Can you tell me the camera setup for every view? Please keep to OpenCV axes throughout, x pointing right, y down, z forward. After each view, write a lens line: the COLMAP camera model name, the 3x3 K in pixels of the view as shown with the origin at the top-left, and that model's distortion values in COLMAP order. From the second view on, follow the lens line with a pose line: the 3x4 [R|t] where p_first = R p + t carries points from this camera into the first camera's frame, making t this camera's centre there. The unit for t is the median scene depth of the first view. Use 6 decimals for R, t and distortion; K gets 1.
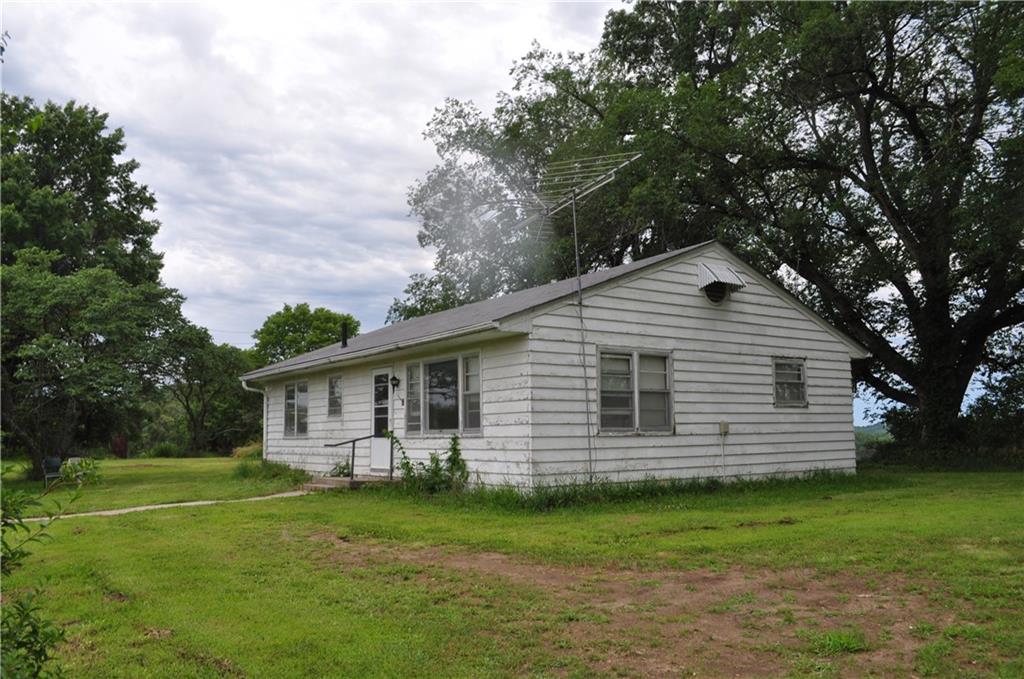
lens RADIAL K [[812.2, 0, 512.0], [0, 812.2, 339.5], [0, 0, 1]] dist [-0.075789, 0.015016]
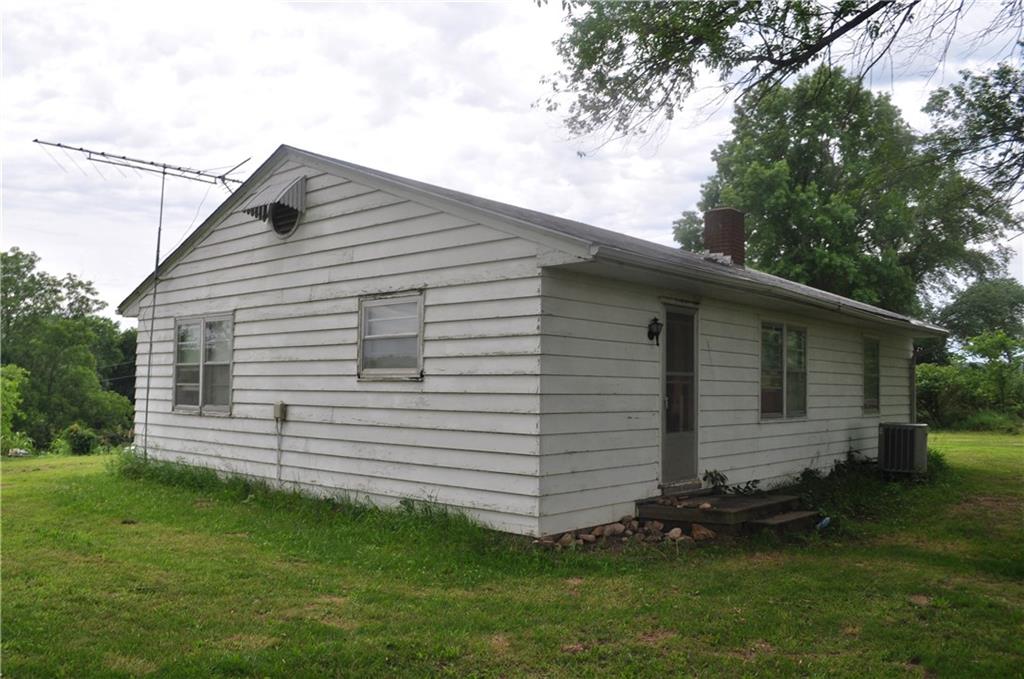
lens RADIAL K [[812.2, 0, 512.0], [0, 812.2, 339.5], [0, 0, 1]] dist [-0.075789, 0.015016]
pose [[0.247354, -0.050979, -0.967583, 0.964774], [0.096068, 0.994985, -0.027864, 0.083478], [0.964151, -0.086061, 0.251011, 0.992685]]
